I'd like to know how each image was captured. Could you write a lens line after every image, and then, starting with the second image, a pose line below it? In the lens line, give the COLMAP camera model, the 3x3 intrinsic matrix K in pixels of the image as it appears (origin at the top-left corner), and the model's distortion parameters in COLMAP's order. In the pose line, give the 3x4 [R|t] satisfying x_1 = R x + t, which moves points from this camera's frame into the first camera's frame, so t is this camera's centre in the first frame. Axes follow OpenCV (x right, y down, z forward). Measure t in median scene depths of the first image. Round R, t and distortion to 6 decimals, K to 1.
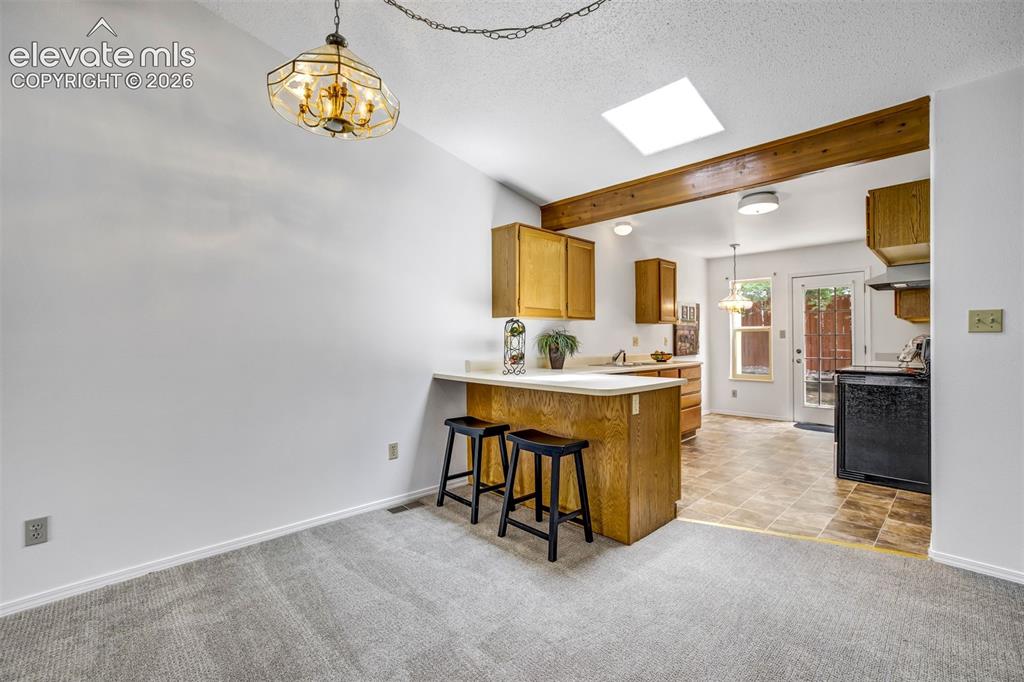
lens RADIAL K [[440.2, 0, 512.0], [0, 440.2, 341.0], [0, 0, 1]] dist [-0.031389, 0.011167]
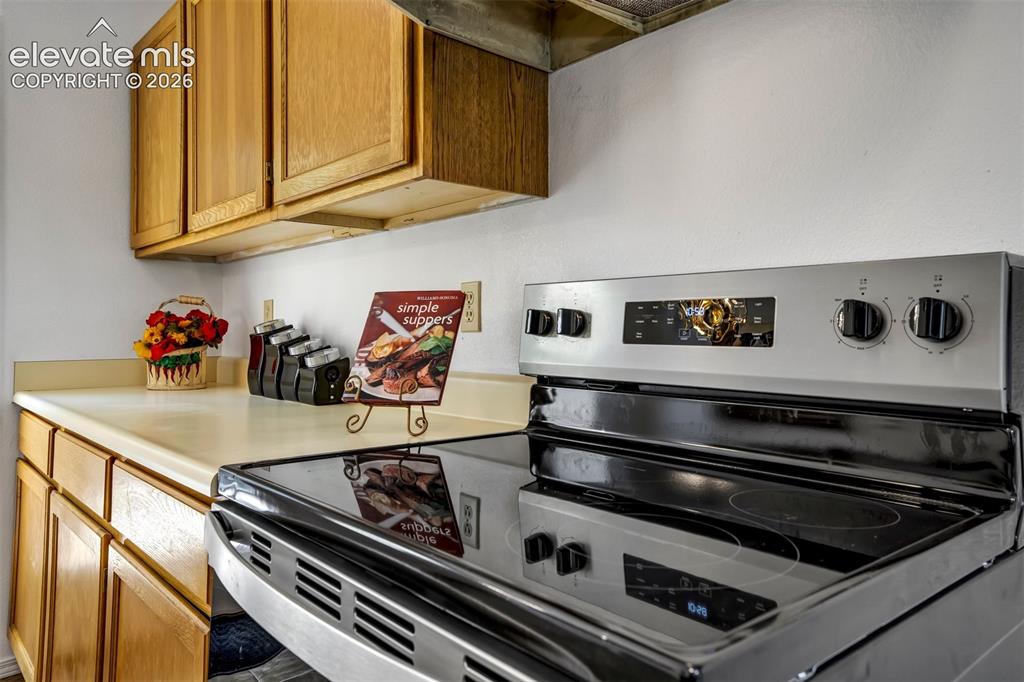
lens RADIAL K [[708.4, 0, 512.0], [0, 708.4, 341.0], [0, 0, 1]] dist [0.000680, 0.000164]
pose [[0.042265, -0.002973, 0.999102, 0.626028], [-0.008322, 0.999960, 0.003327, 0.018097], [-0.999072, -0.008455, 0.042238, 1.016179]]
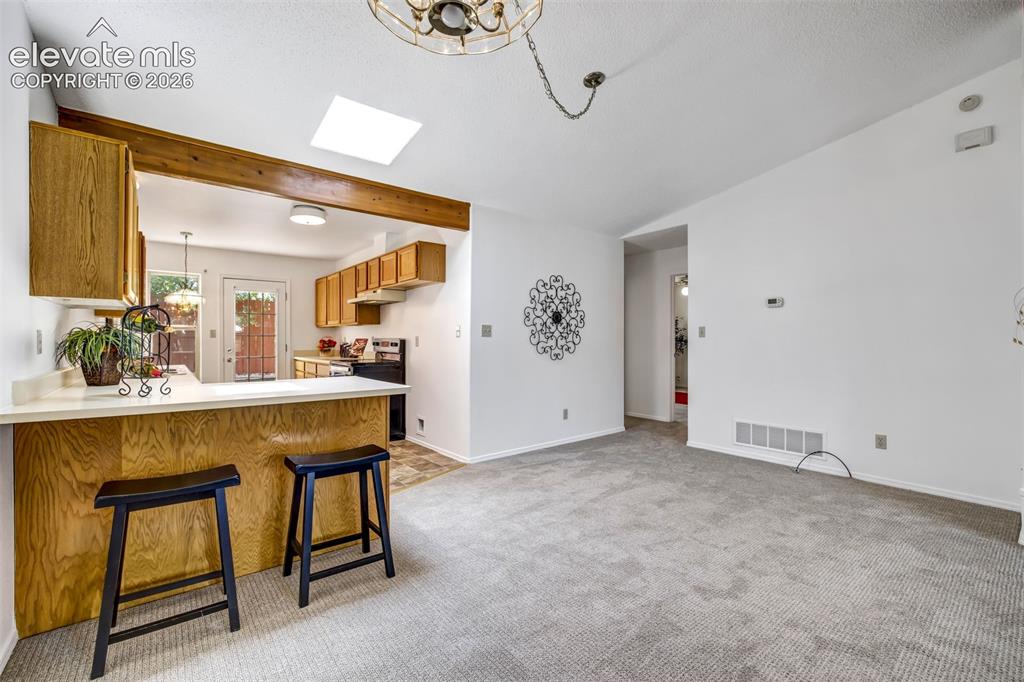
lens RADIAL K [[440.2, 0, 512.0], [0, 440.2, 341.0], [0, 0, 1]] dist [-0.031389, 0.011167]
pose [[0.091988, 0.000086, 0.995760, -0.497475], [-0.001464, 0.999999, 0.000049, -0.000312], [-0.995759, -0.001462, 0.091988, 0.401613]]
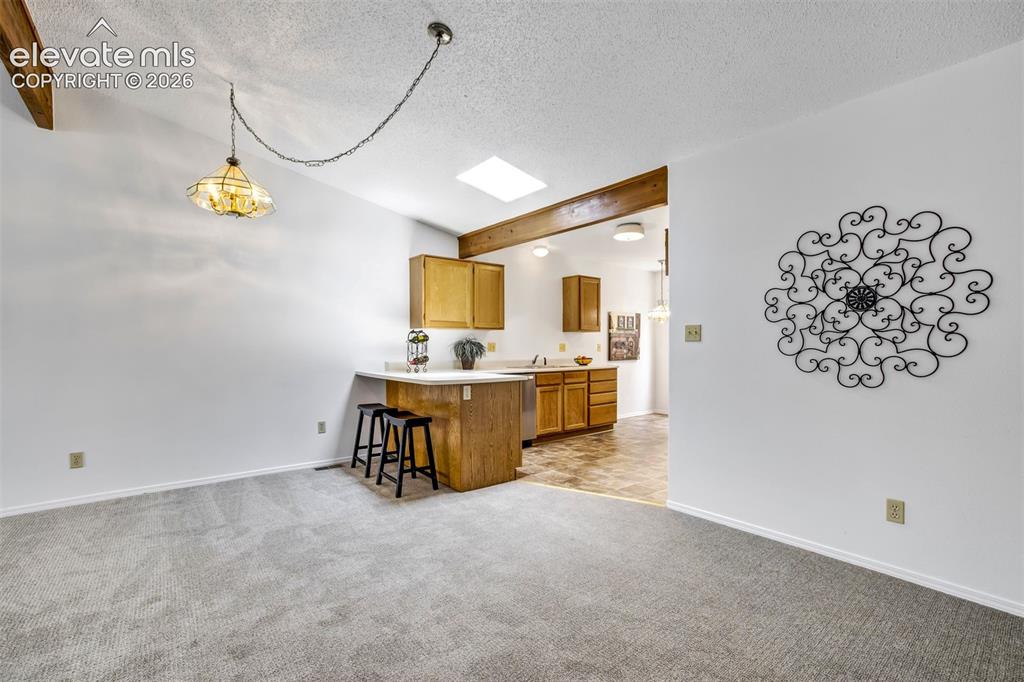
lens RADIAL K [[449.5, 0, 510.9], [0, 449.5, 360.9], [0, 0, 1]] dist [-0.019112, 0.000413]
pose [[0.995541, 0.005382, -0.094179, 0.372295], [-0.002437, 0.999505, 0.031352, -0.000815], [0.094301, -0.030983, 0.995062, -0.271987]]
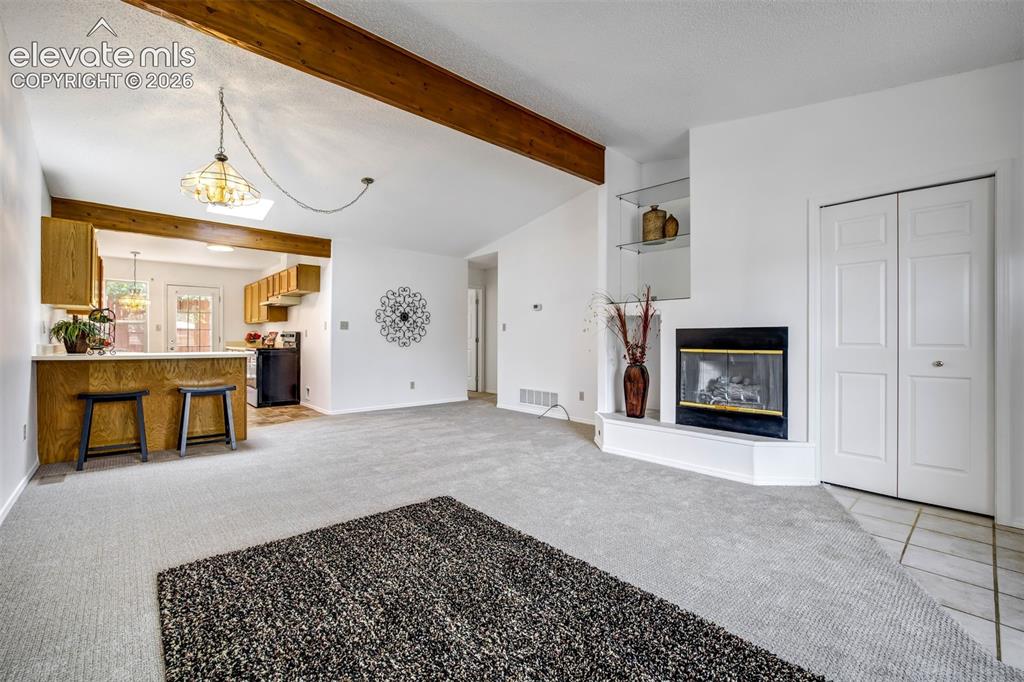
lens RADIAL K [[440.2, 0, 512.0], [0, 440.2, 341.0], [0, 0, 1]] dist [-0.031389, 0.011167]
pose [[0.038165, -0.000243, 0.999271, -1.011453], [-0.005056, 0.999987, 0.000436, 0.028741], [-0.999259, -0.005069, 0.038164, -0.128230]]
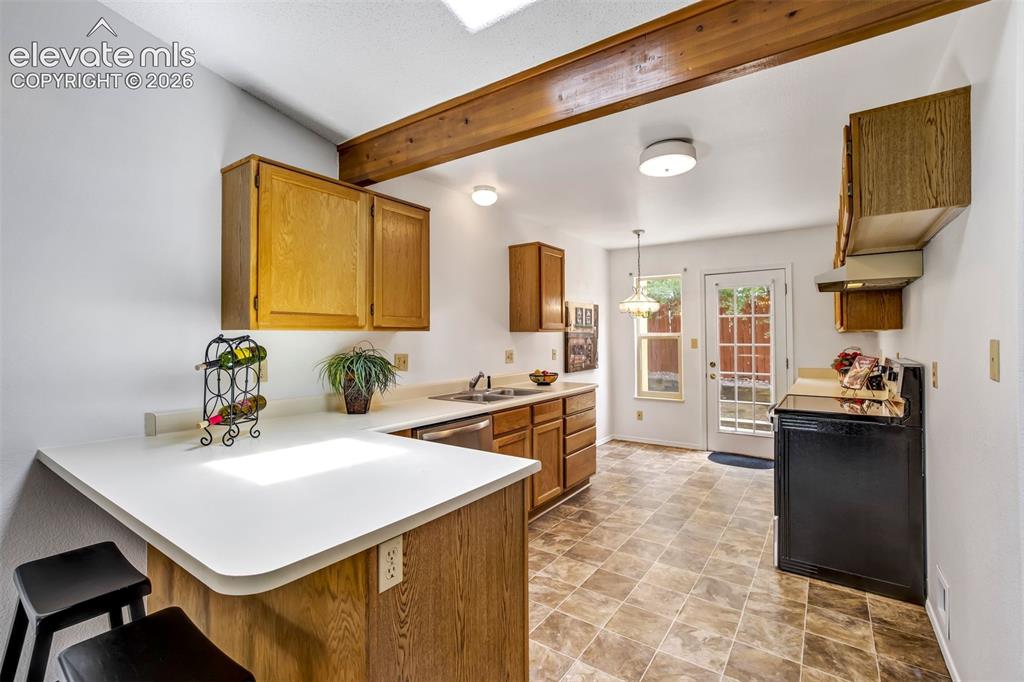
lens RADIAL K [[452.9, 0, 510.0], [0, 452.9, 332.6], [0, 0, 1]] dist [-0.023370, 0.000580]
pose [[0.983219, 0.001750, 0.182423, 0.210411], [0.000719, 0.999909, -0.013467, -0.041483], [-0.182430, 0.013372, 0.983128, 0.384054]]
